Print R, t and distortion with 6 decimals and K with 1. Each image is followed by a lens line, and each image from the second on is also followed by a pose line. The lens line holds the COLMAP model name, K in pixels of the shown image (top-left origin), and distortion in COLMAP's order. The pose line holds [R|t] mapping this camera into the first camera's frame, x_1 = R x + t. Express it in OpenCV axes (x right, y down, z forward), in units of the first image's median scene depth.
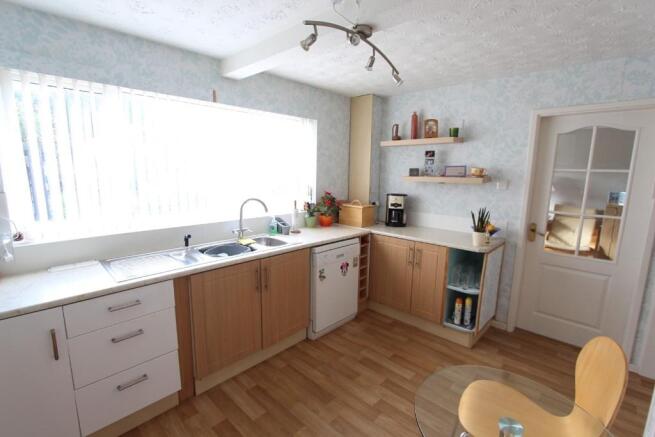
lens RADIAL K [[301.8, 0, 325.6], [0, 301.8, 221.9], [0, 0, 1]] dist [-0.013604, 0.001110]
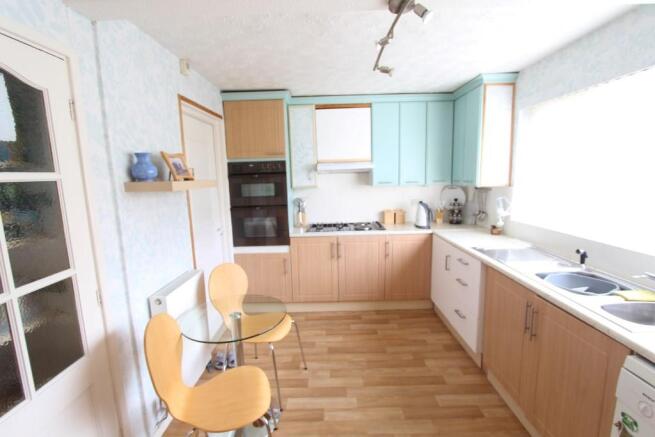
lens RADIAL K [[301.8, 0, 326.0], [0, 301.8, 219.2], [0, 0, 1]] dist [-0.013604, 0.001110]
pose [[-0.726213, 0.109646, -0.678670, 0.637243], [-0.098497, 0.960420, 0.260562, -0.193814], [0.680377, 0.256070, -0.686669, 1.133477]]
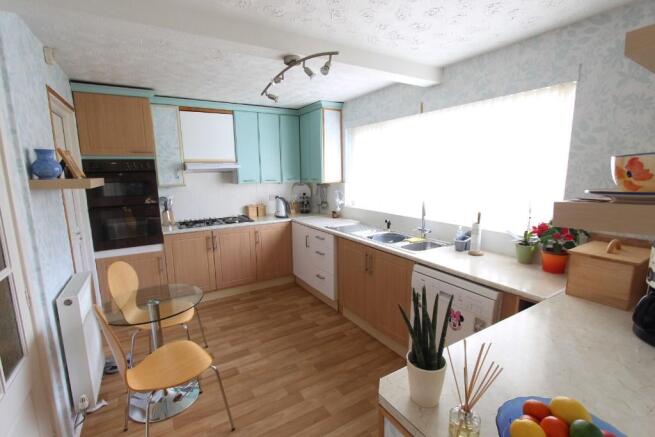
lens RADIAL K [[301.8, 0, 324.5], [0, 301.8, 219.3], [0, 0, 1]] dist [-0.013604, 0.001110]
pose [[-0.260658, 0.148515, -0.953940, 0.978836], [-0.152426, 0.969373, 0.192567, -0.191209], [0.953322, 0.195599, -0.230038, 1.108558]]
